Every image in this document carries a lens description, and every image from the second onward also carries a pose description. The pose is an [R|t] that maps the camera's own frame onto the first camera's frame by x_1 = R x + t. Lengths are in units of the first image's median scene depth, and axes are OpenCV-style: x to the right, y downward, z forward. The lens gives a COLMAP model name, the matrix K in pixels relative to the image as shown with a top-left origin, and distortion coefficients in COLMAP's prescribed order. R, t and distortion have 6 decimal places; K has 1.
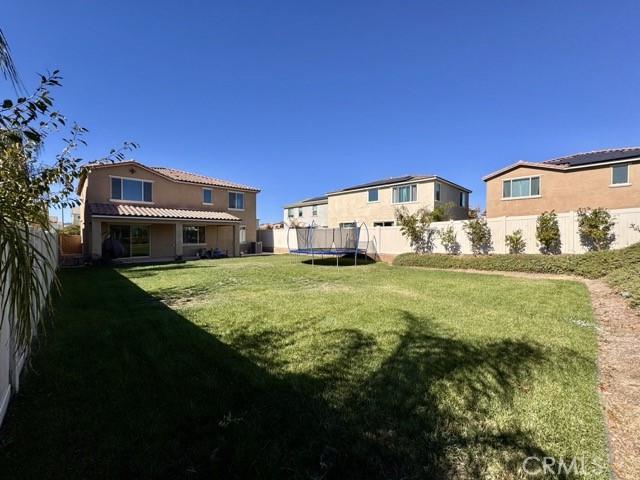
lens RADIAL K [[255.6, 0, 319.4], [0, 255.6, 240.1], [0, 0, 1]] dist [-0.004756, 0.000822]
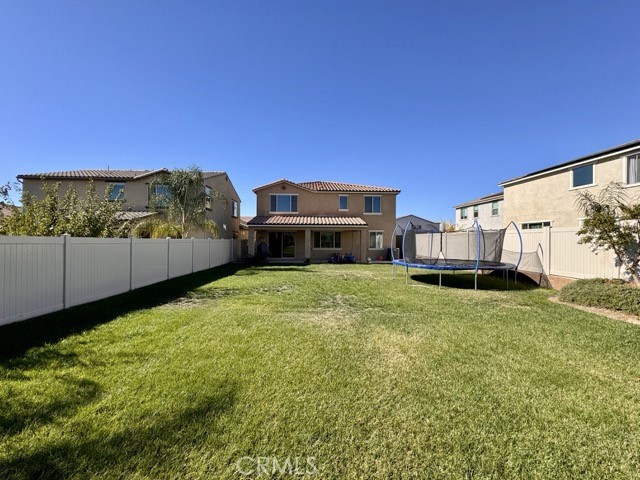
lens RADIAL K [[255.6, 0, 322.9], [0, 255.6, 237.3], [0, 0, 1]] dist [-0.004756, 0.000822]
pose [[0.739001, -0.001052, -0.673704, 0.224851], [-0.019577, 0.999543, -0.023036, -0.007167], [0.673420, 0.030213, 0.738643, 0.209013]]
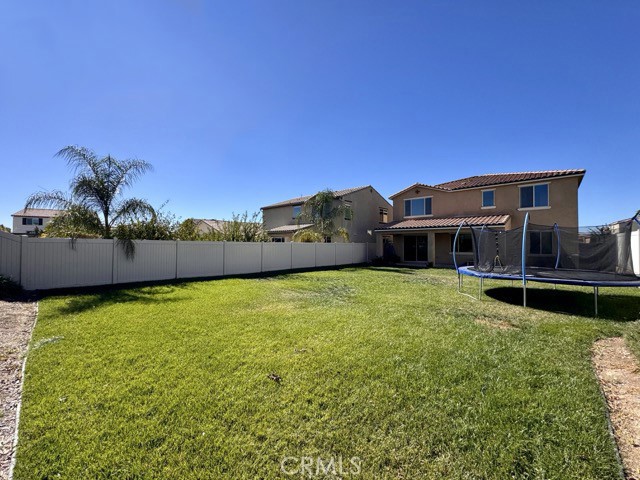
lens RADIAL K [[255.6, 0, 319.1], [0, 255.6, 239.2], [0, 0, 1]] dist [-0.004756, 0.000822]
pose [[0.035007, -0.012032, -0.999315, 0.463792], [-0.023249, 0.999647, -0.012850, -0.011948], [0.999117, 0.023683, 0.034715, 0.455292]]
